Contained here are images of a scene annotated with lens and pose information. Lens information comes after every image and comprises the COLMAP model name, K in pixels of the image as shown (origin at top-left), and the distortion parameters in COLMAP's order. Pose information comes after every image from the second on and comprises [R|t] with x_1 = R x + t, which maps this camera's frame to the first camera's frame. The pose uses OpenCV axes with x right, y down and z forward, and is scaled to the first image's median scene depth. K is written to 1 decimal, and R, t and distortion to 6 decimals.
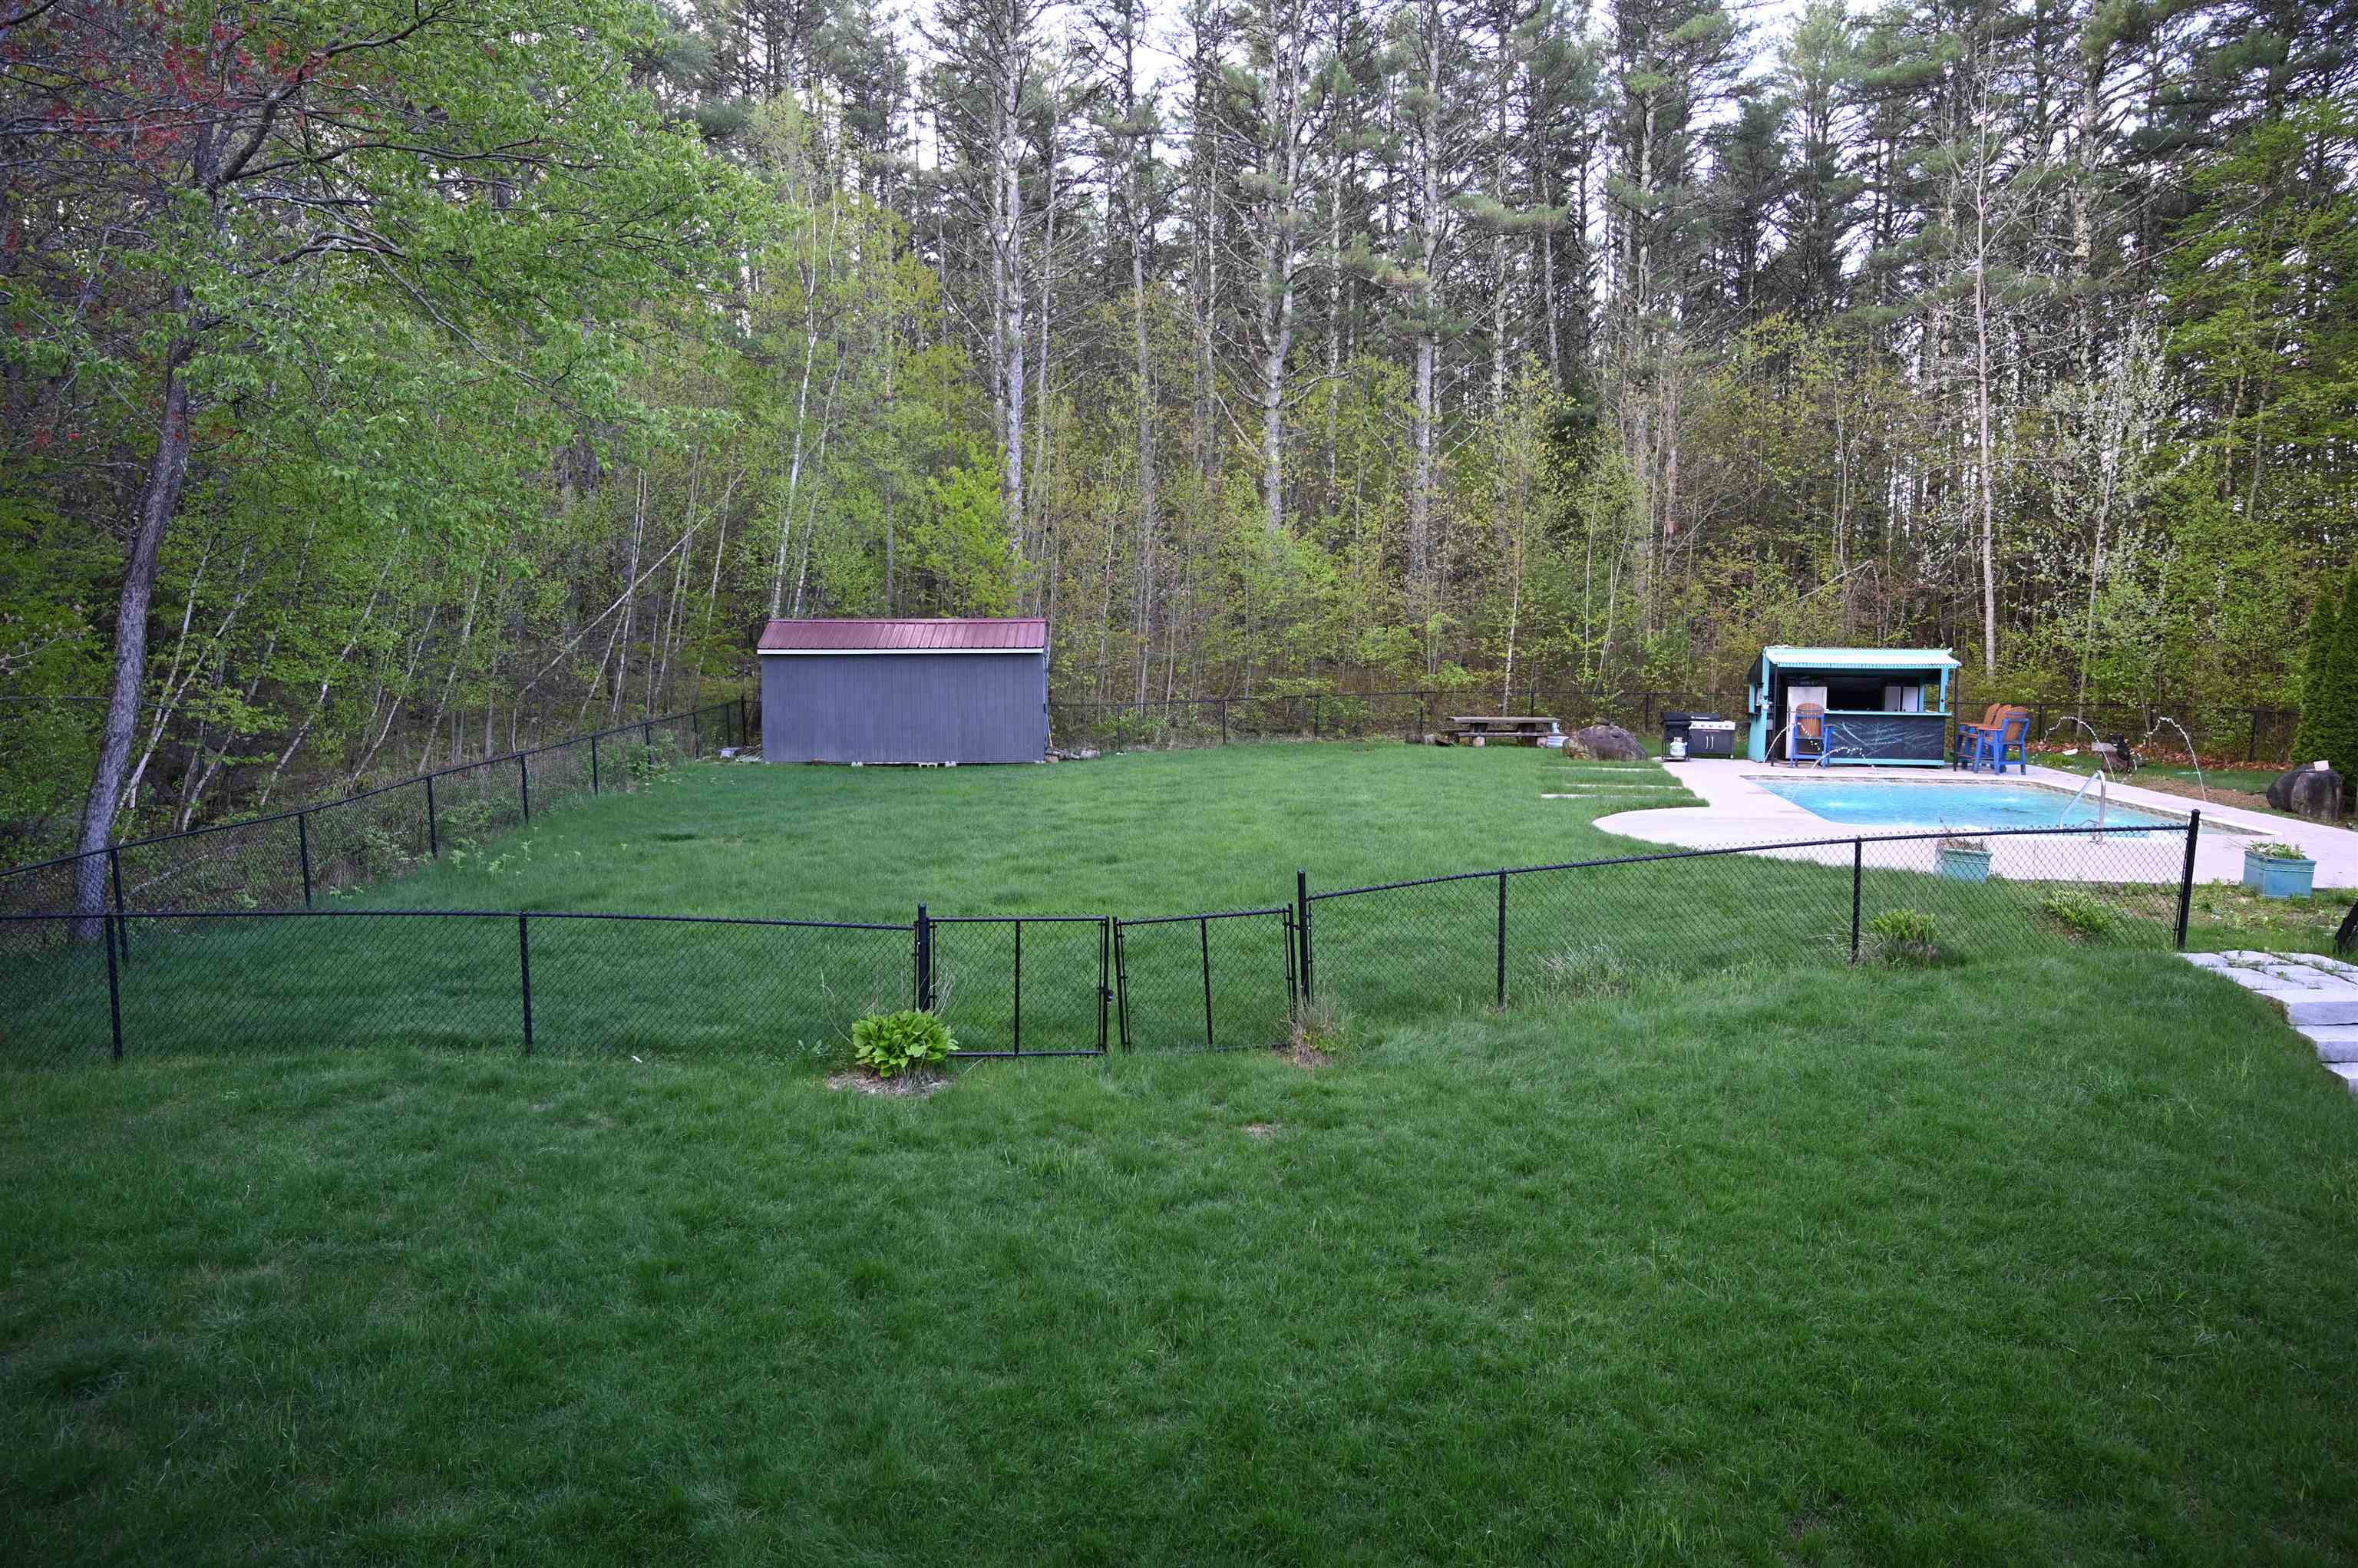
lens RADIAL K [[1614.2, 0, 1179.0], [0, 1614.2, 784.0], [0, 0, 1]] dist [0.006045, 0.005764]
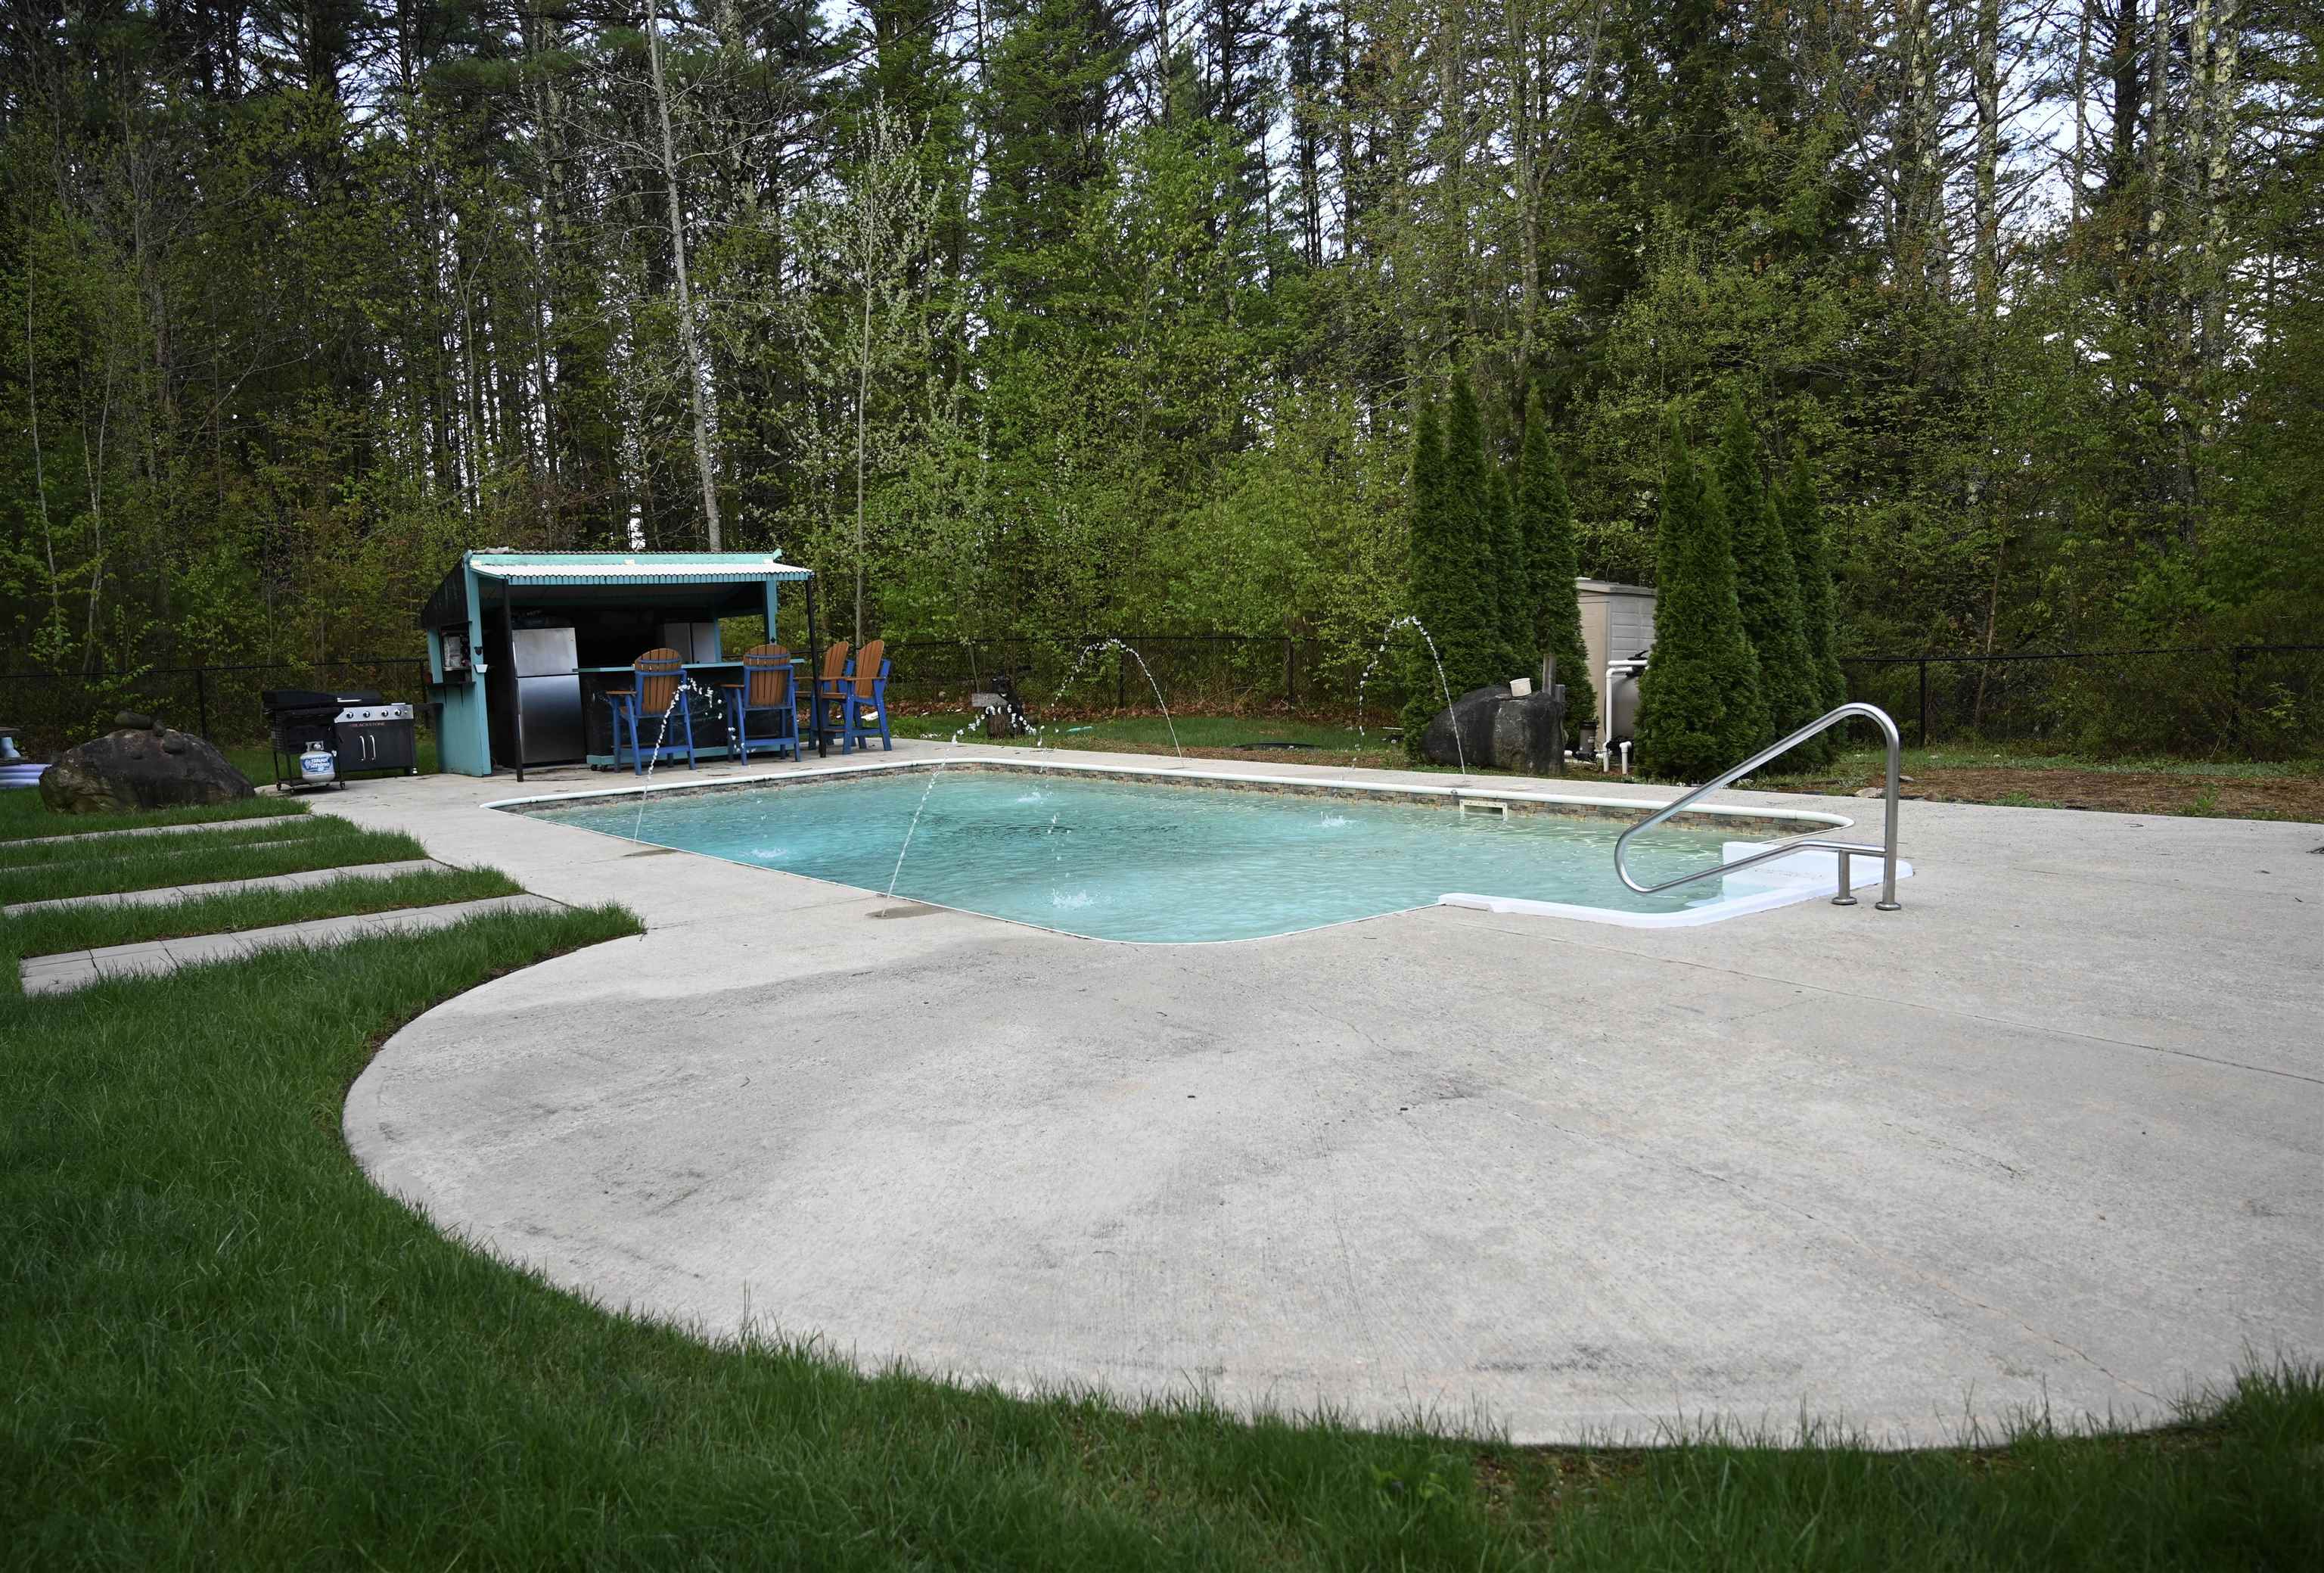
lens RADIAL K [[1713.4, 0, 1162.0], [0, 1713.4, 786.5], [0, 0, 1]] dist [-0.003313, 0.000181]
pose [[0.668623, -0.108312, 0.735671, 0.100691], [0.108551, 0.992954, 0.047533, -0.012210], [-0.735635, 0.048076, 0.675670, 0.465881]]
